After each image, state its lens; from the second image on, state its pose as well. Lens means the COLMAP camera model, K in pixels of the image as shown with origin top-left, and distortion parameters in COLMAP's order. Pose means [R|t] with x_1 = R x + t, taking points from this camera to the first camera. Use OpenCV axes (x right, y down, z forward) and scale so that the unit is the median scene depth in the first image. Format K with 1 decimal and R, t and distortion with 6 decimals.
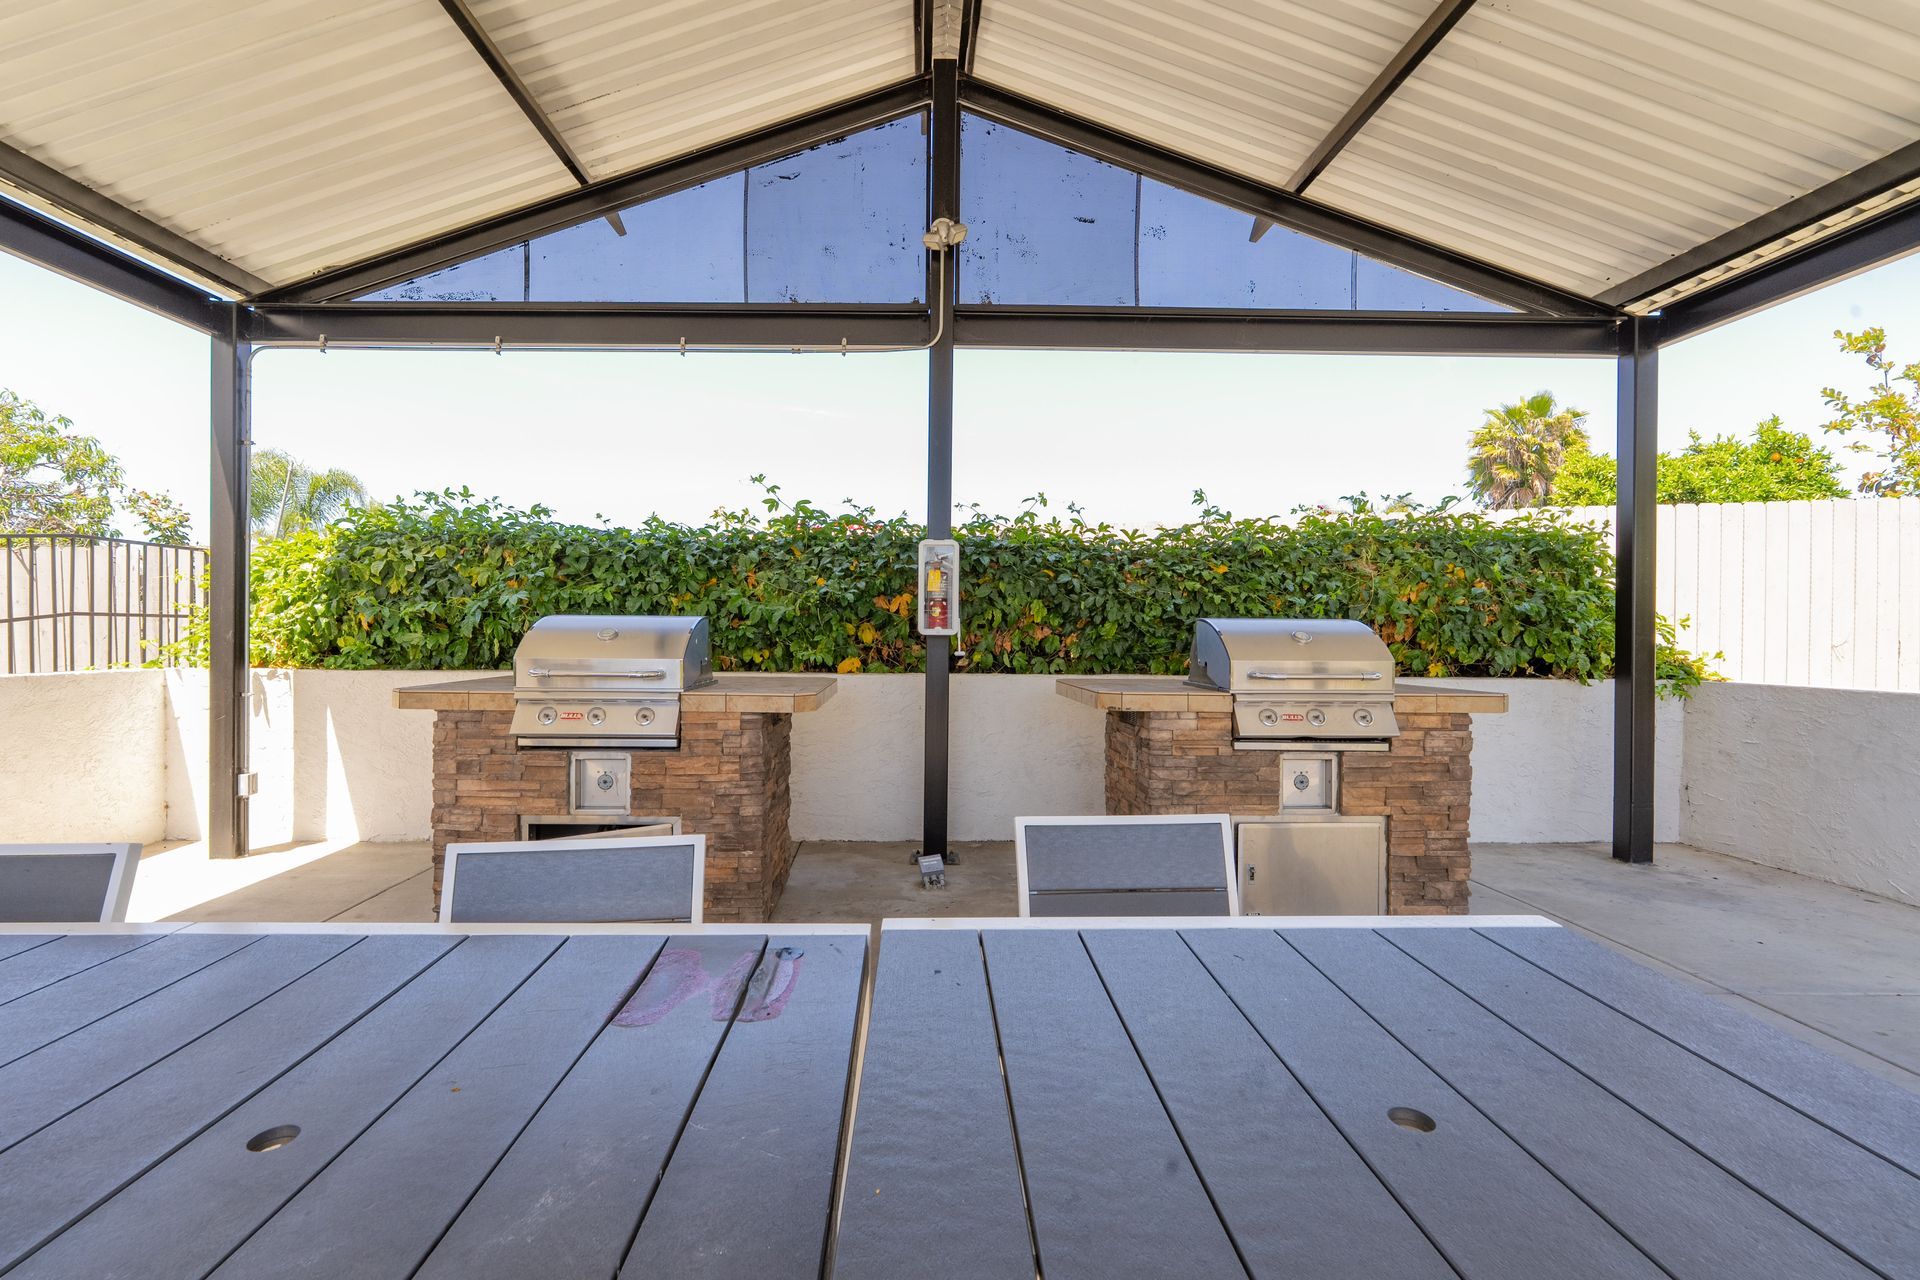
lens RADIAL K [[880.1, 0, 960.2], [0, 880.1, 642.0], [0, 0, 1]] dist [0.001469, 0.000356]
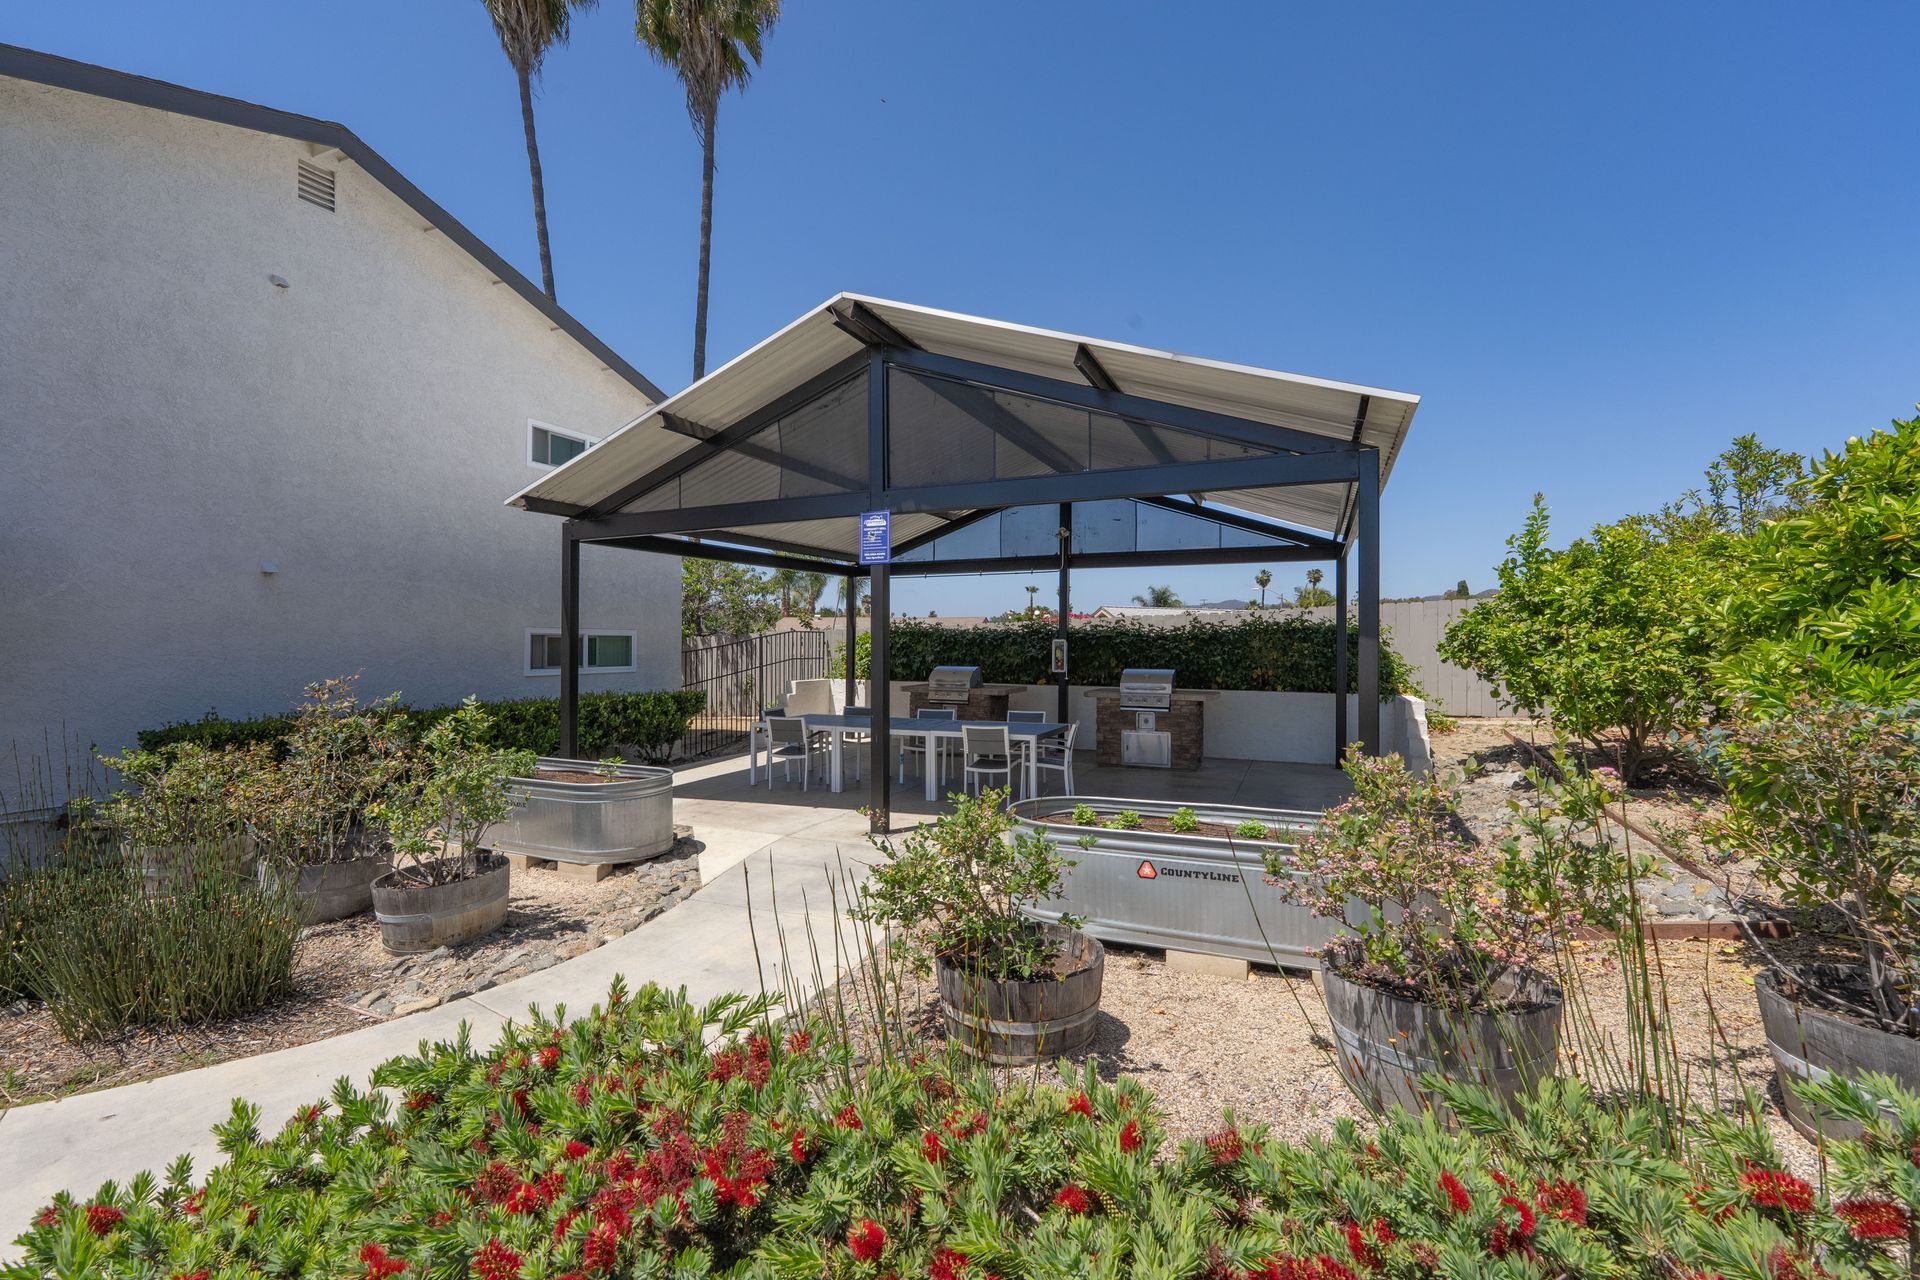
lens RADIAL K [[880.1, 0, 955.8], [0, 880.1, 640.6], [0, 0, 1]] dist [0.001469, 0.000356]
pose [[0.902529, -0.002643, -0.430622, 0.882887], [-0.004115, 0.999883, -0.014761, -0.065419], [0.430610, 0.015095, 0.902412, -1.703221]]
